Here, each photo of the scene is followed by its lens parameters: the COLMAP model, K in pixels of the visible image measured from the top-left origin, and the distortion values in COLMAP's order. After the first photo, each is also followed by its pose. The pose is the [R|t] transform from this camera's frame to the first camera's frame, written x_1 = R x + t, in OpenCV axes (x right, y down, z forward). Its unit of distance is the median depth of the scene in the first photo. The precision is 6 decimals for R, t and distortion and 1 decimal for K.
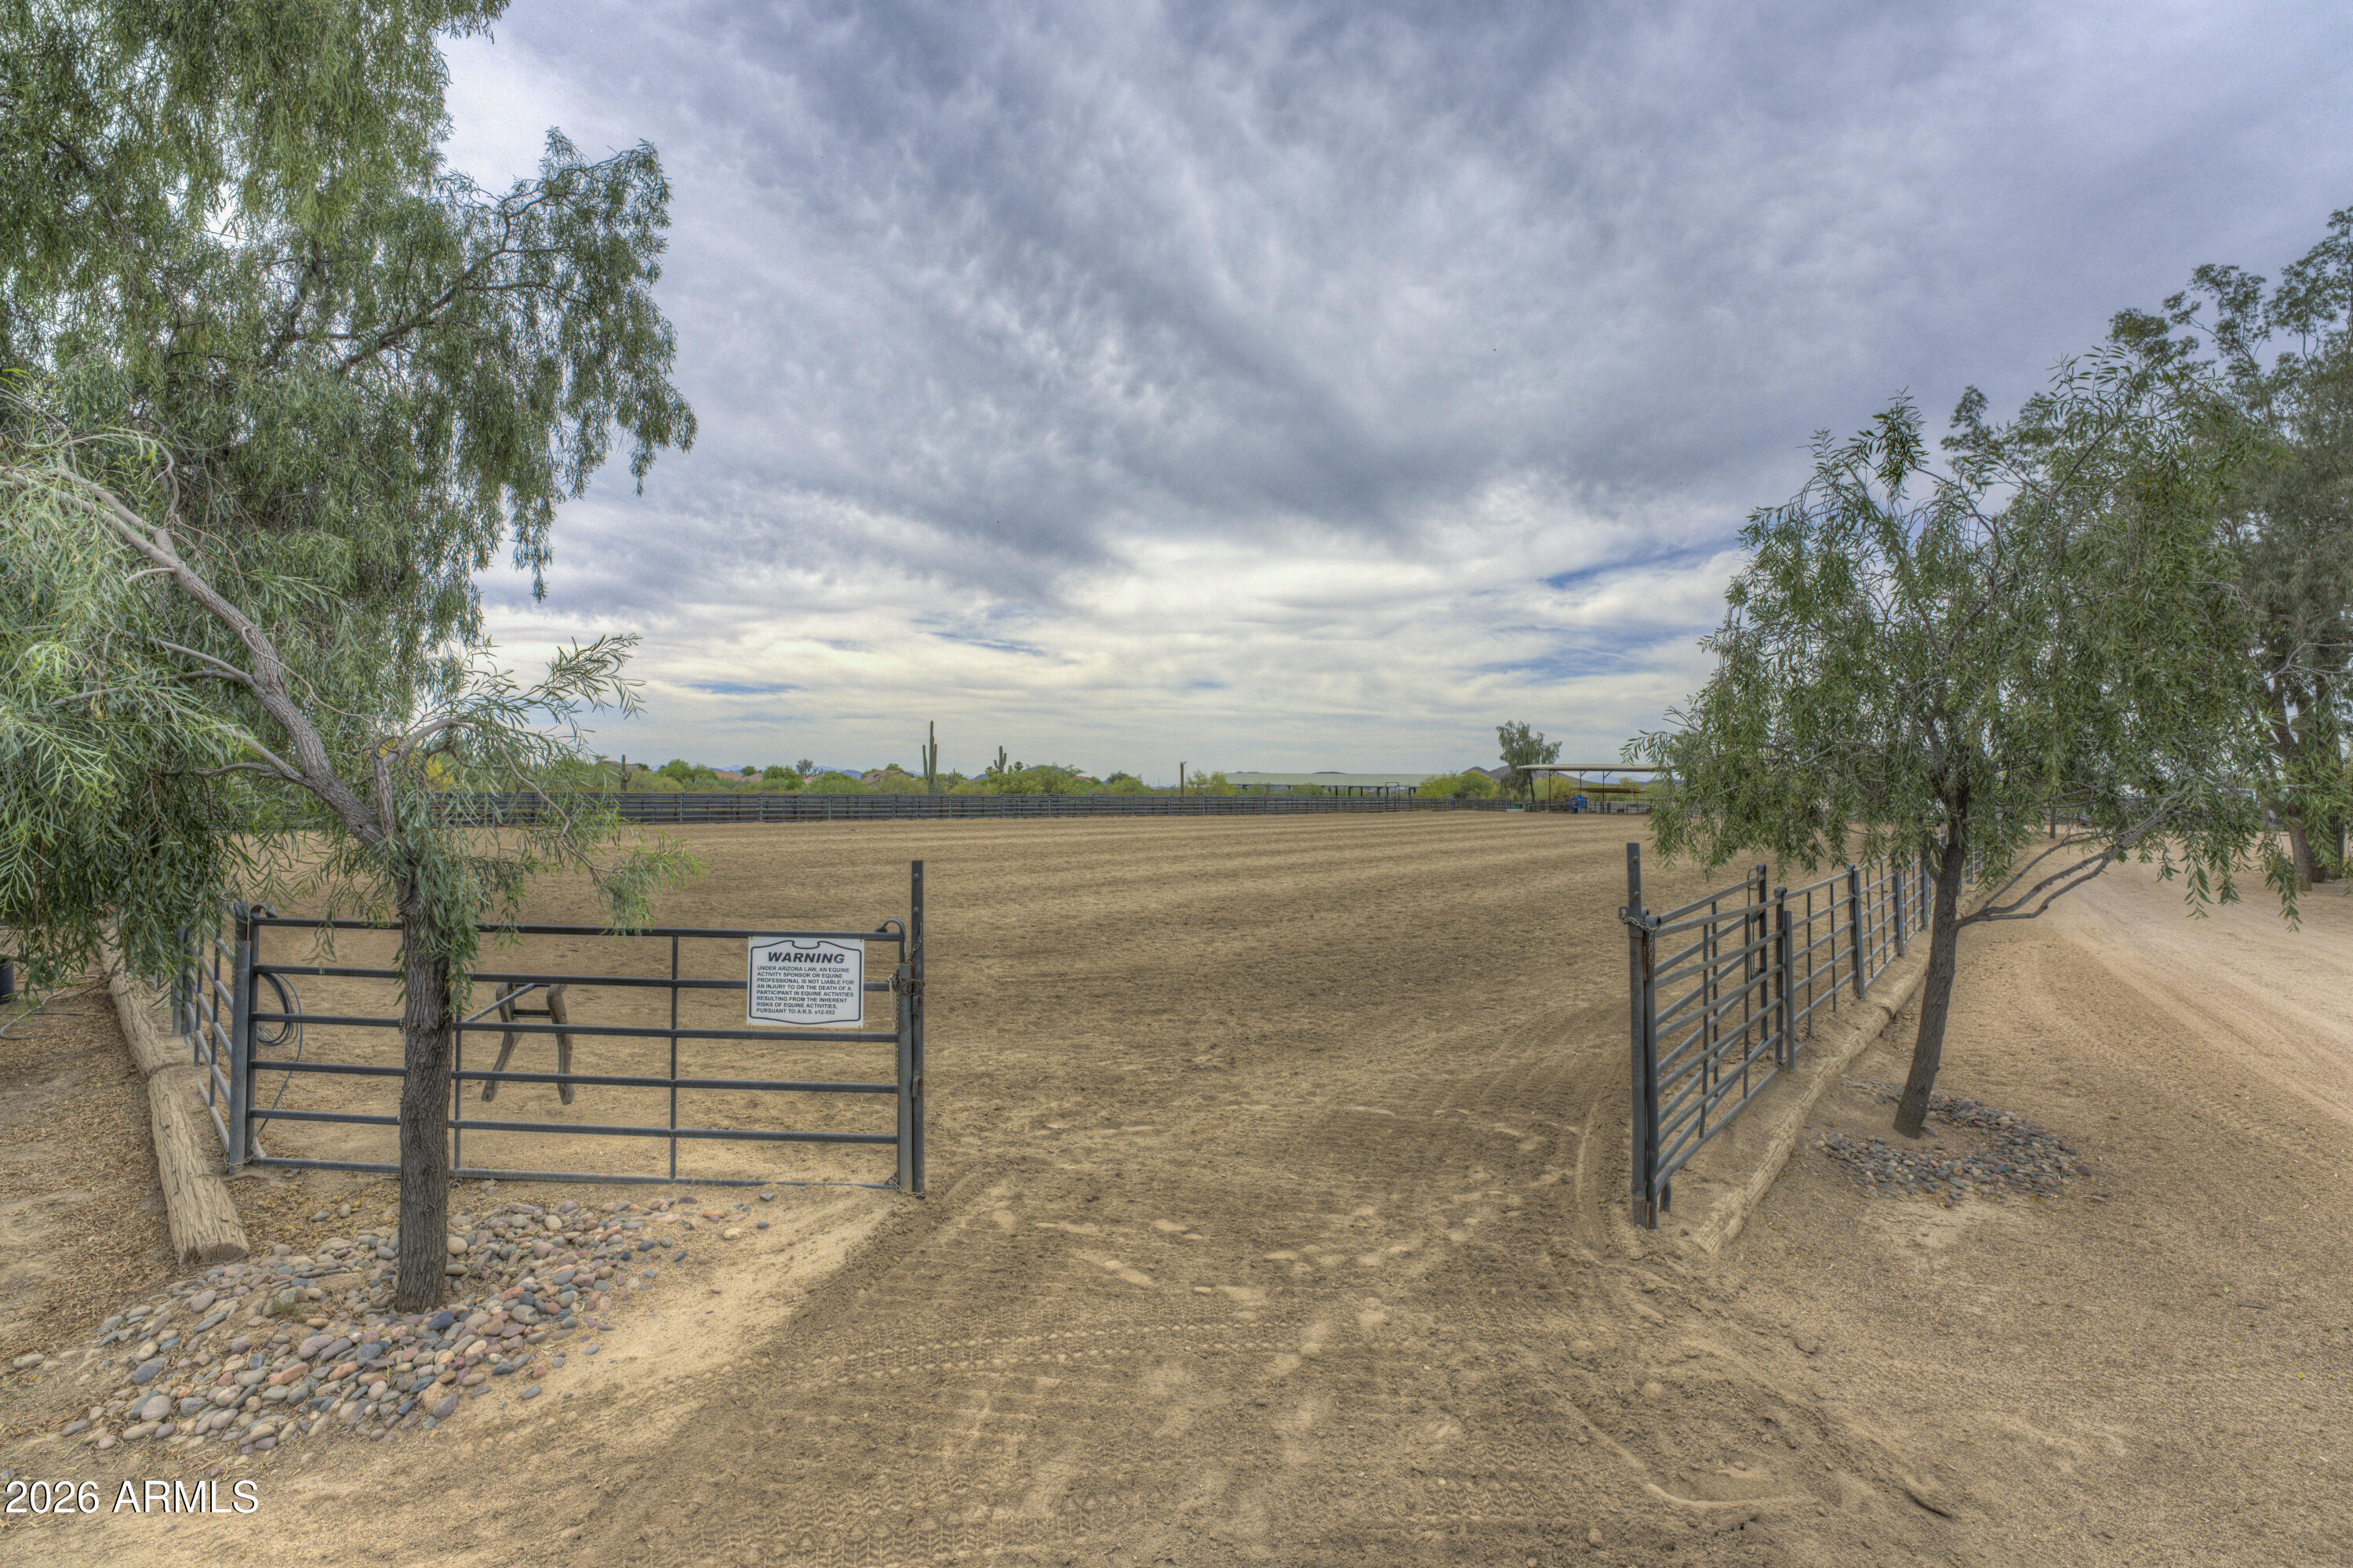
lens RADIAL K [[1058.0, 0, 1156.6], [0, 1058.0, 774.1], [0, 0, 1]] dist [-0.023669, 0.002572]
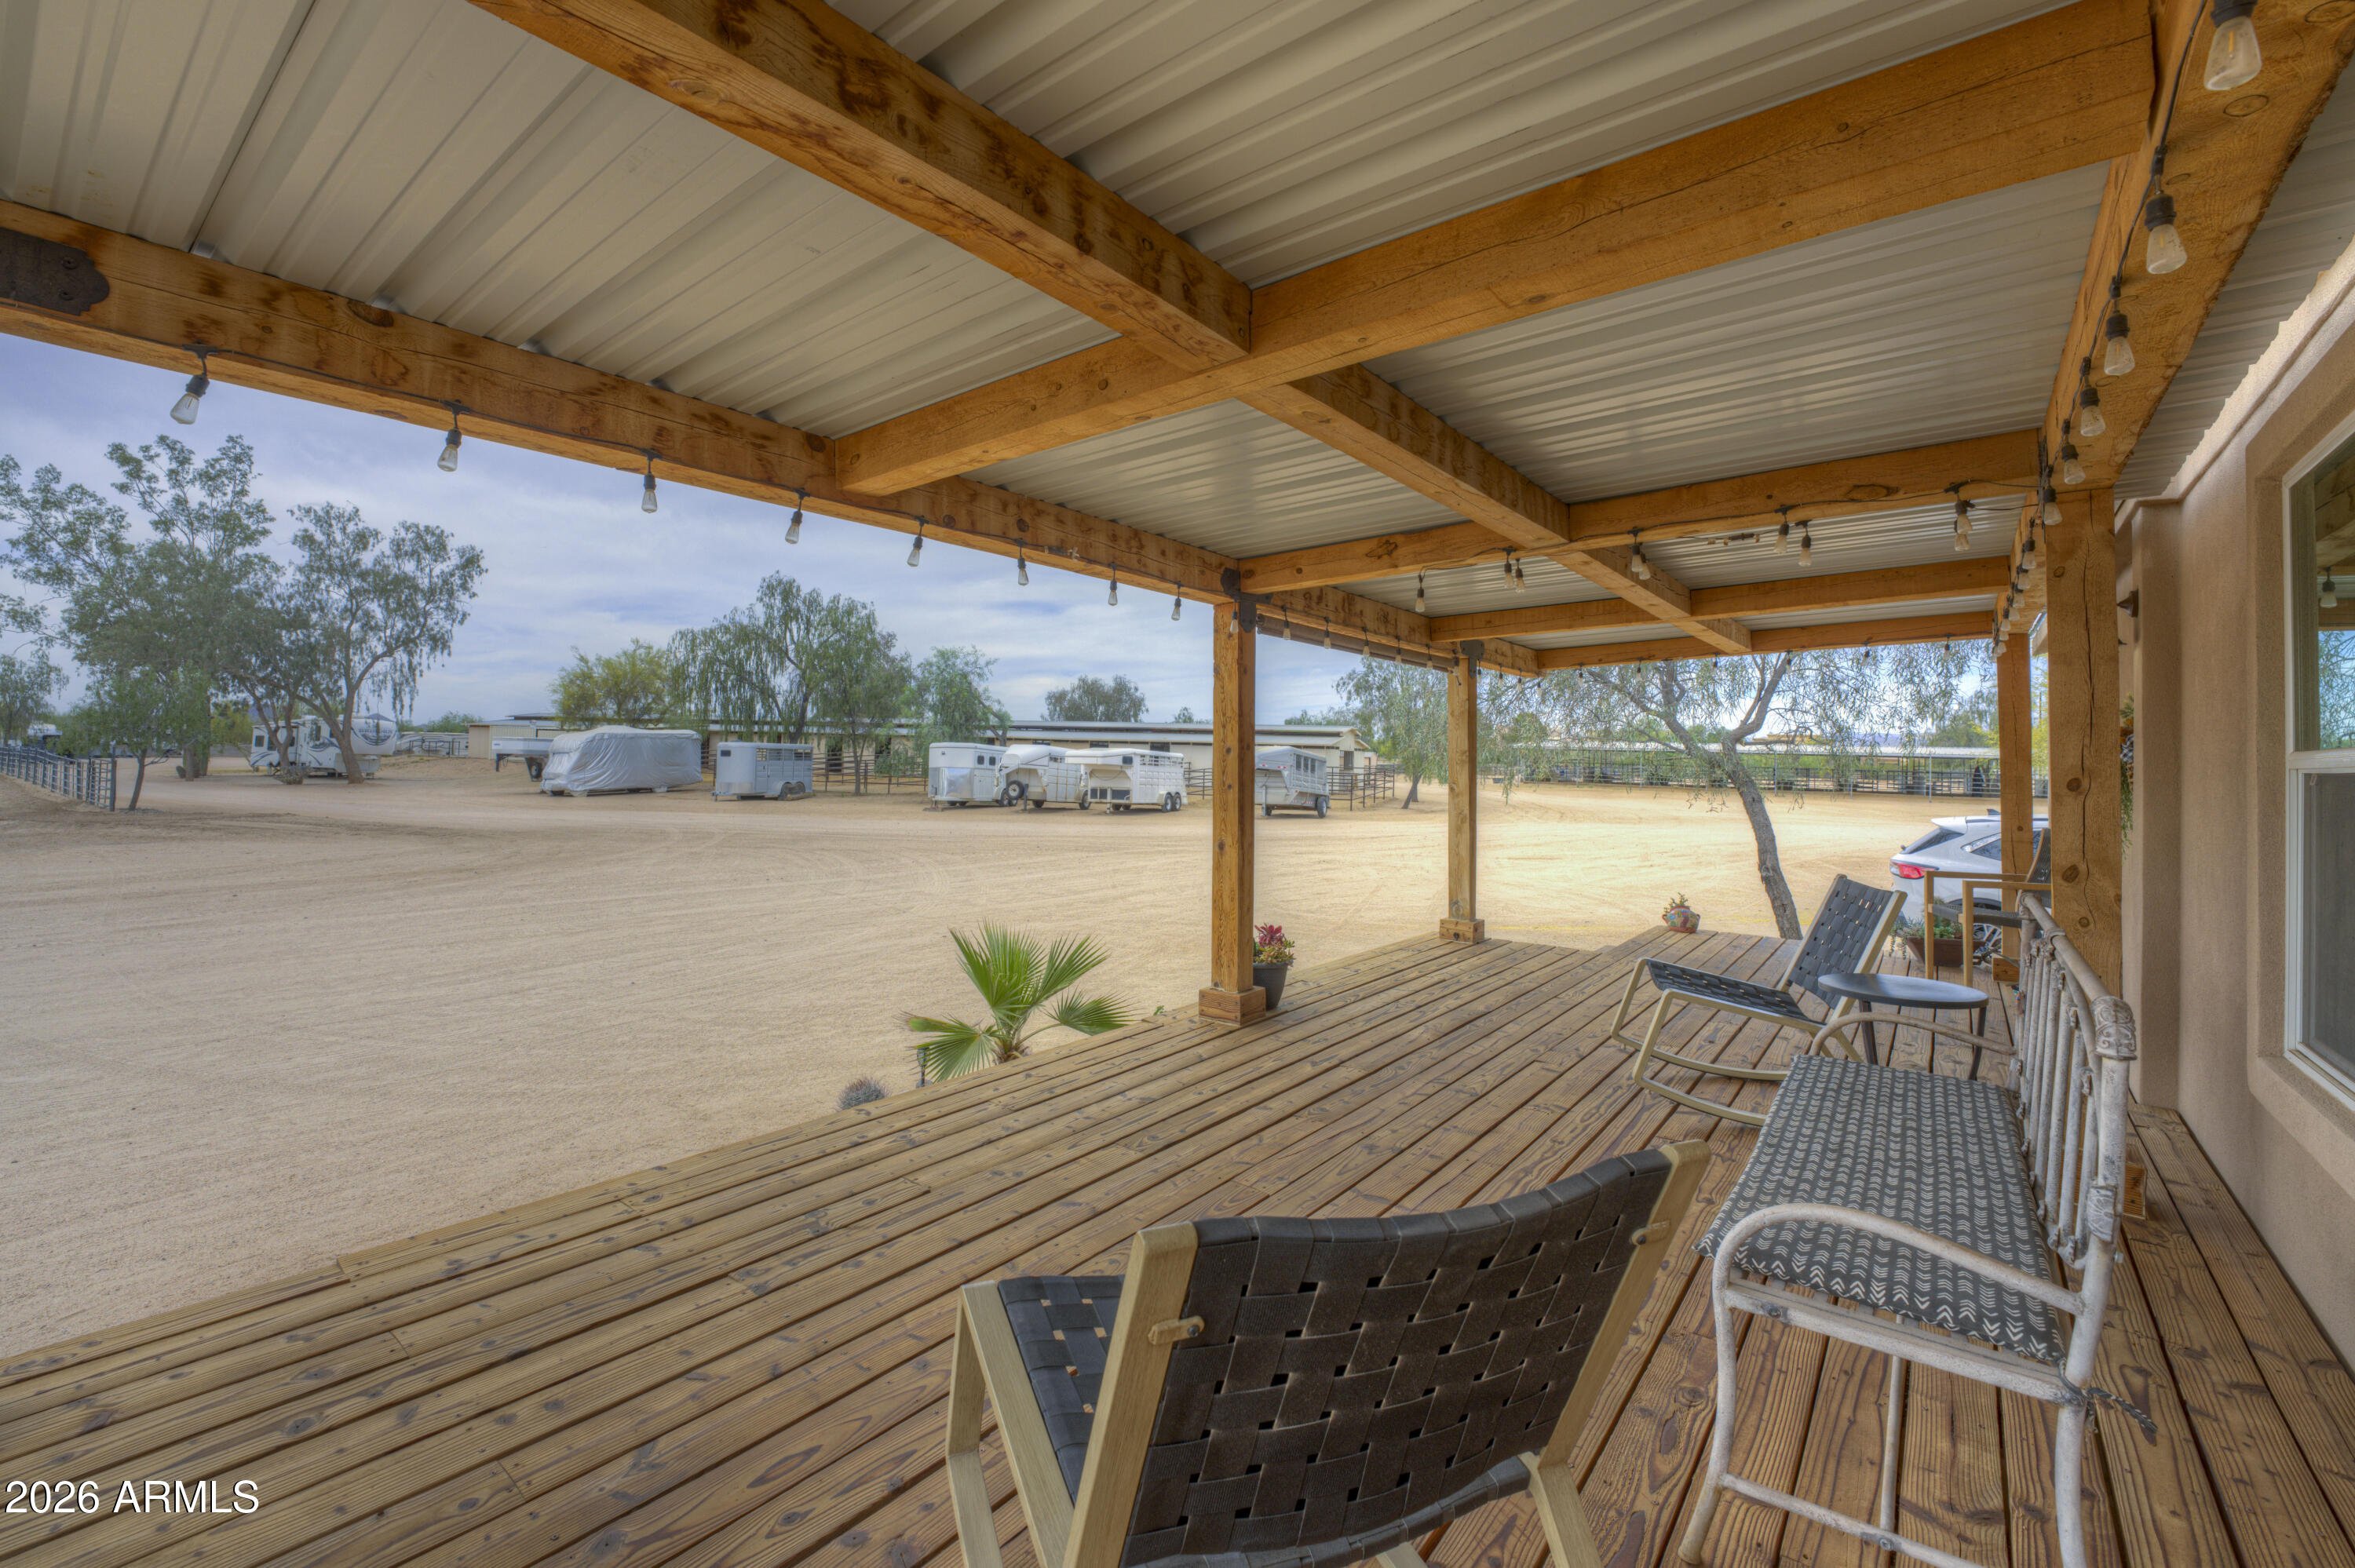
lens RADIAL K [[976.8, 0, 1140.6], [0, 976.8, 733.5], [0, 0, 1]] dist [-0.028712, 0.003724]
pose [[-0.060033, 0.018102, 0.998032, -5.295001], [-0.043240, 0.998850, -0.020718, -0.105548], [-0.997259, -0.044399, -0.059181, -4.524648]]
